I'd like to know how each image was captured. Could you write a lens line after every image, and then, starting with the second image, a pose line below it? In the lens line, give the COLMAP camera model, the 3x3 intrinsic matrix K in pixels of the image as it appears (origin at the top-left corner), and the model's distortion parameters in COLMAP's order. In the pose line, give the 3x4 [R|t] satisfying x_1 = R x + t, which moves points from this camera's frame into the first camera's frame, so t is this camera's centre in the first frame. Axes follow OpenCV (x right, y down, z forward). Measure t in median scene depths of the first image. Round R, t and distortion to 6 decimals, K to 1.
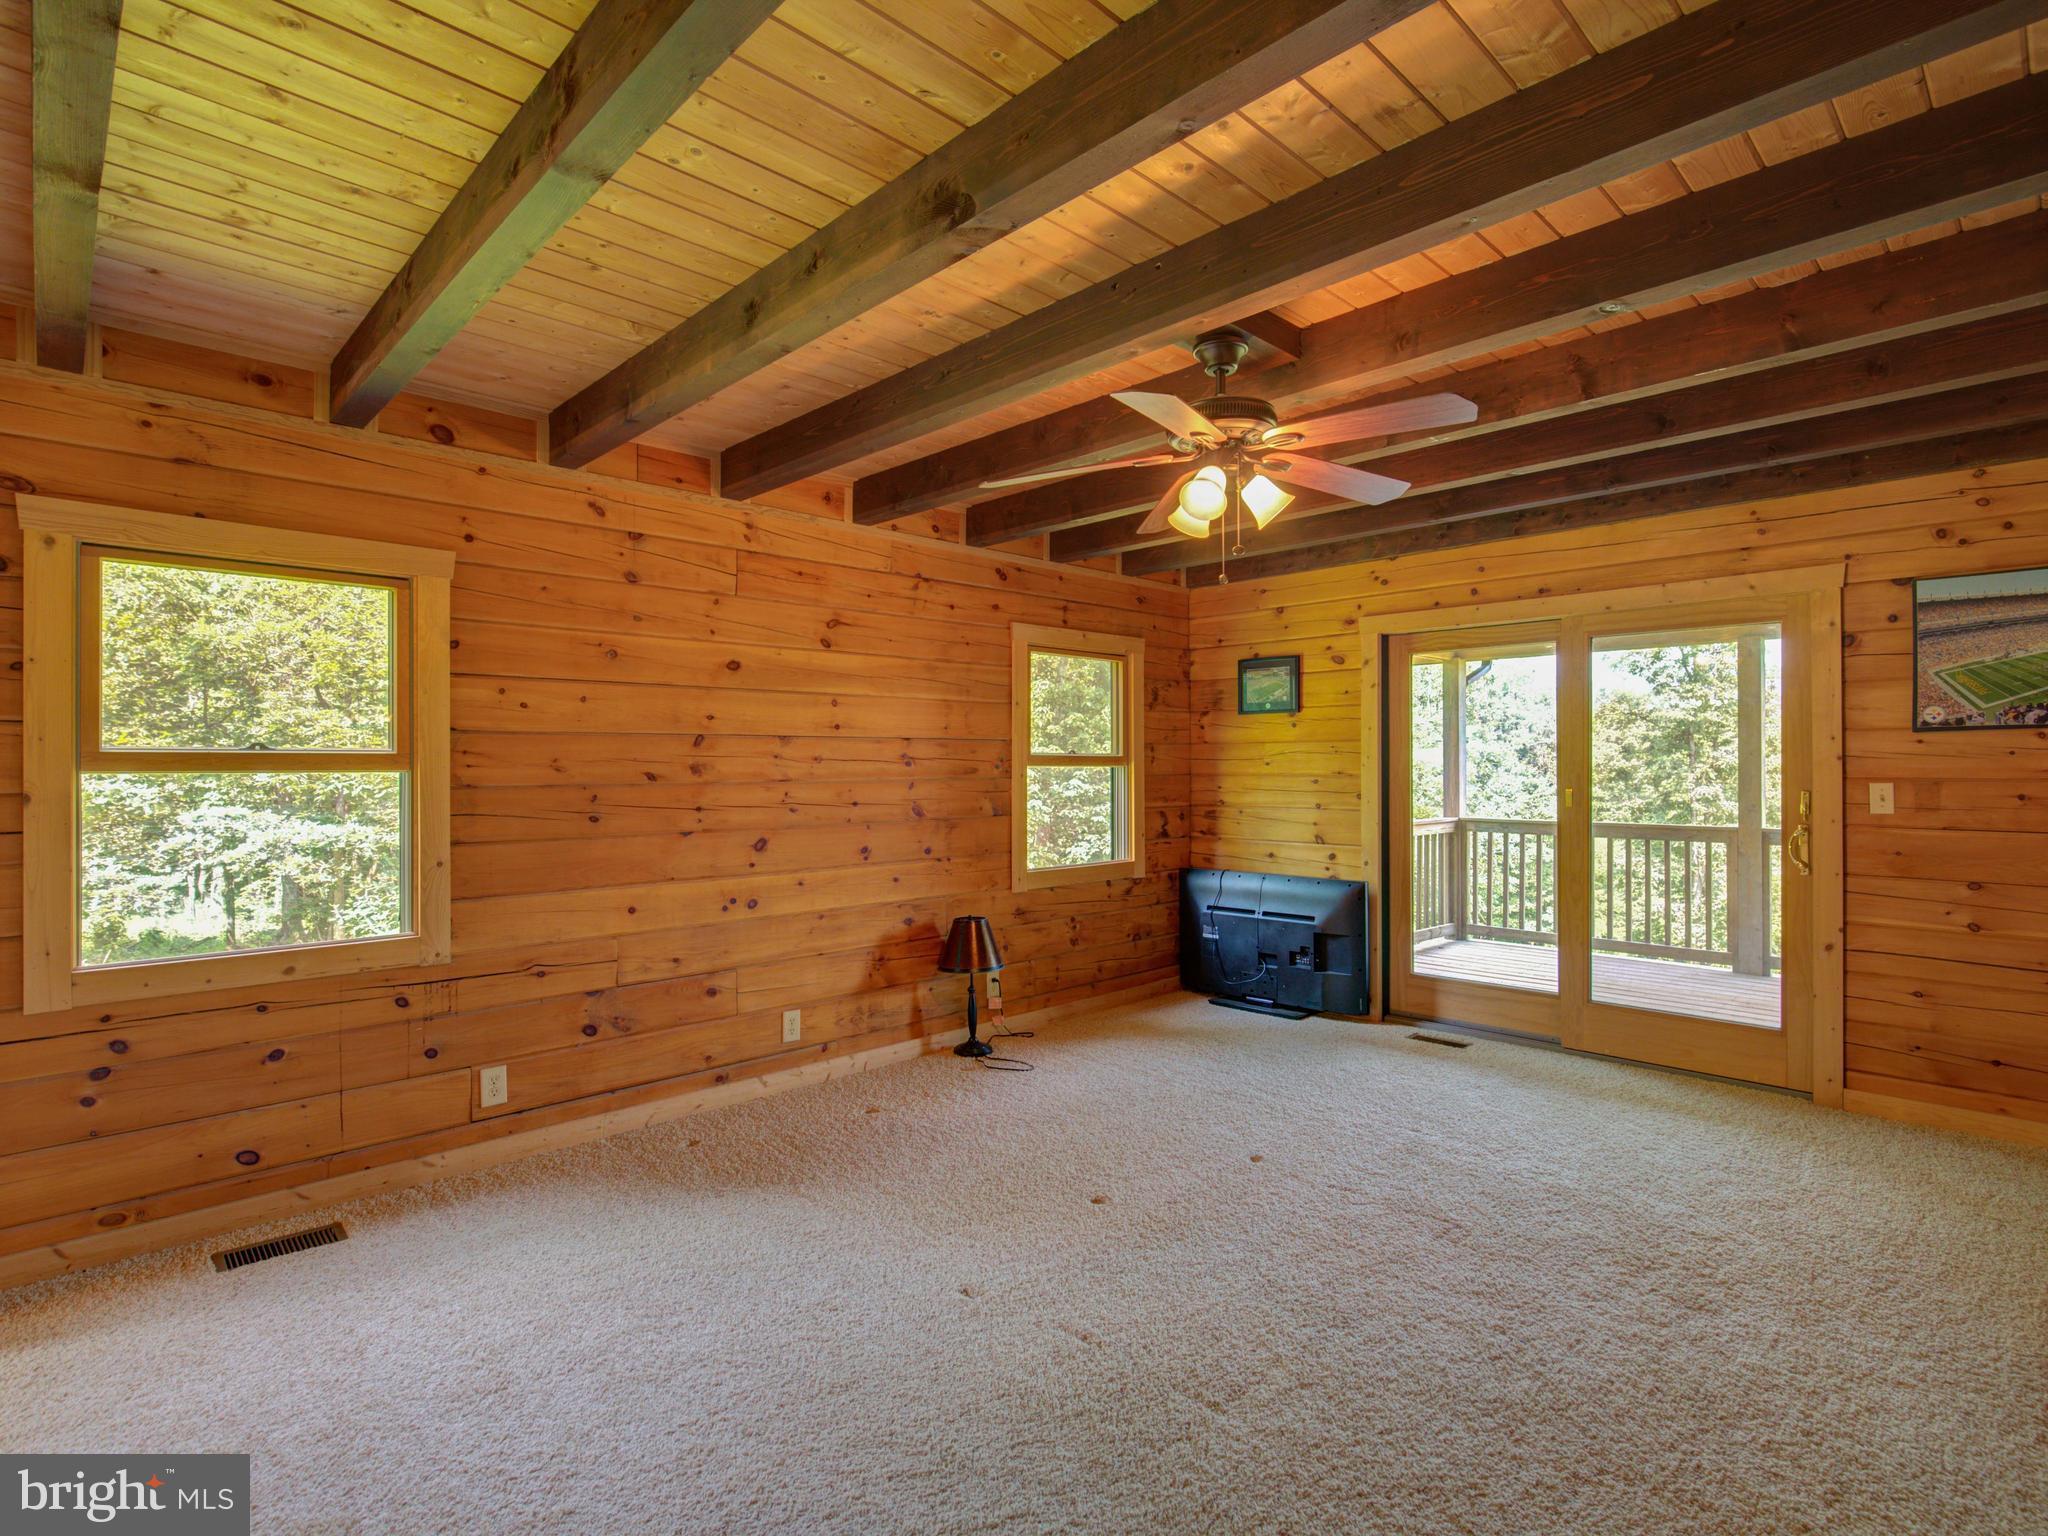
lens RADIAL K [[1030.2, 0, 1024.0], [0, 1030.2, 768.0], [0, 0, 1]] dist [-0.001989, 0.000910]
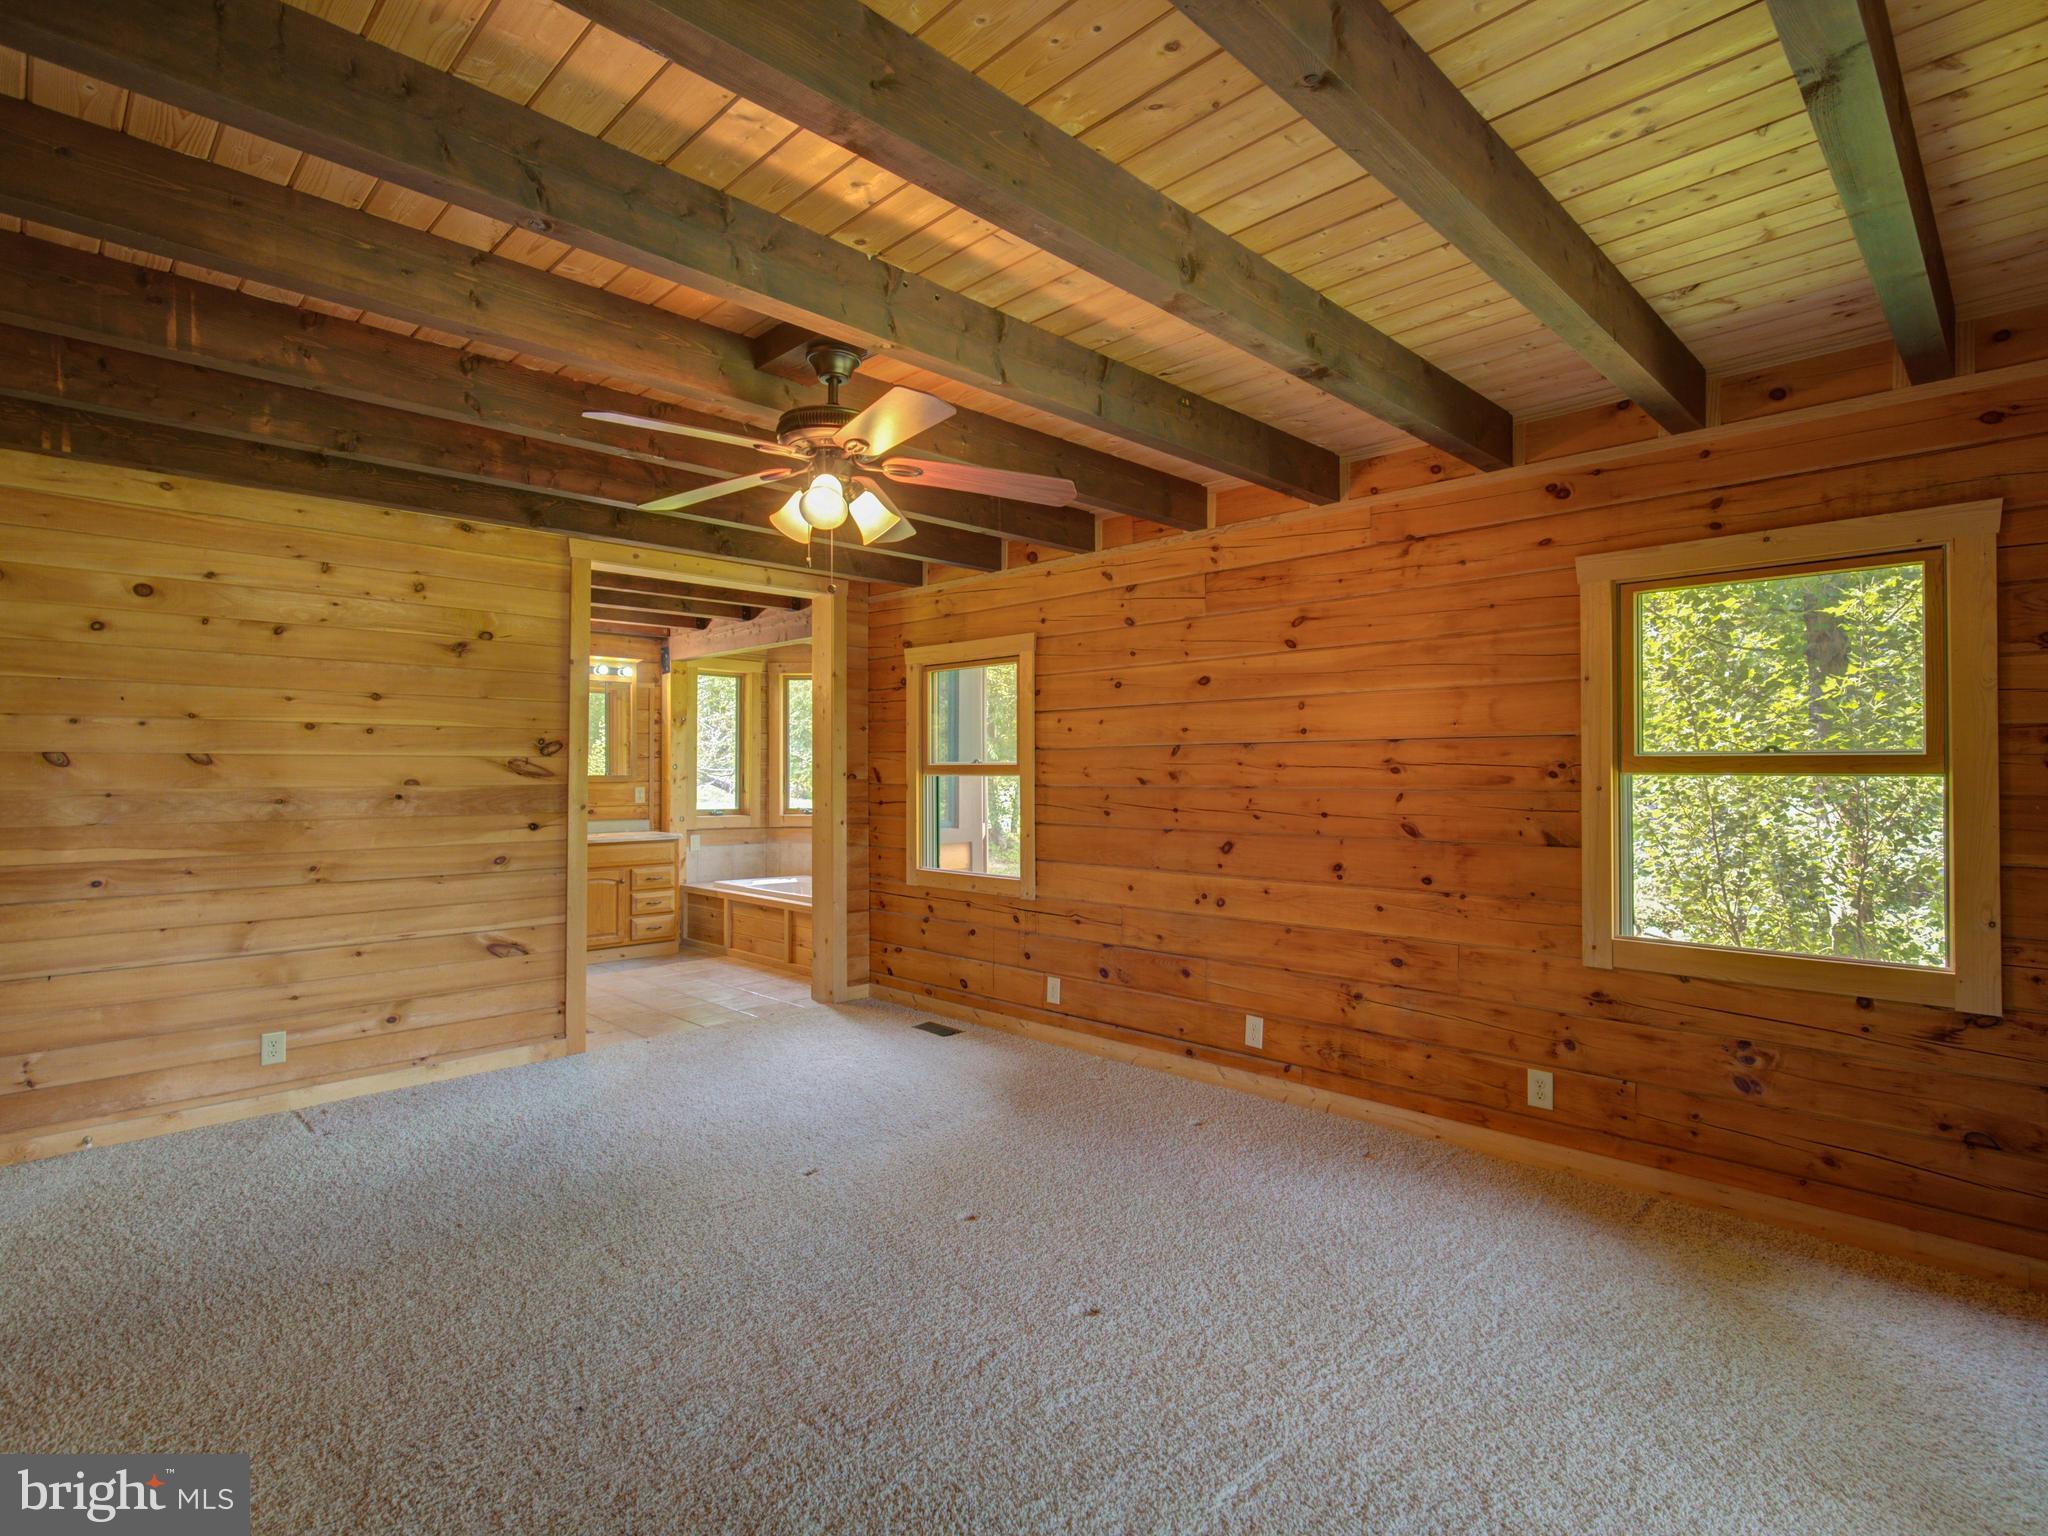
lens RADIAL K [[1030.2, 0, 1024.0], [0, 1030.2, 768.0], [0, 0, 1]] dist [-0.001989, 0.000910]
pose [[0.016251, 0.000177, -0.999868, 0.775363], [-0.000043, 1.000000, 0.000177, -0.006805], [0.999868, 0.000040, 0.016251, 0.759731]]
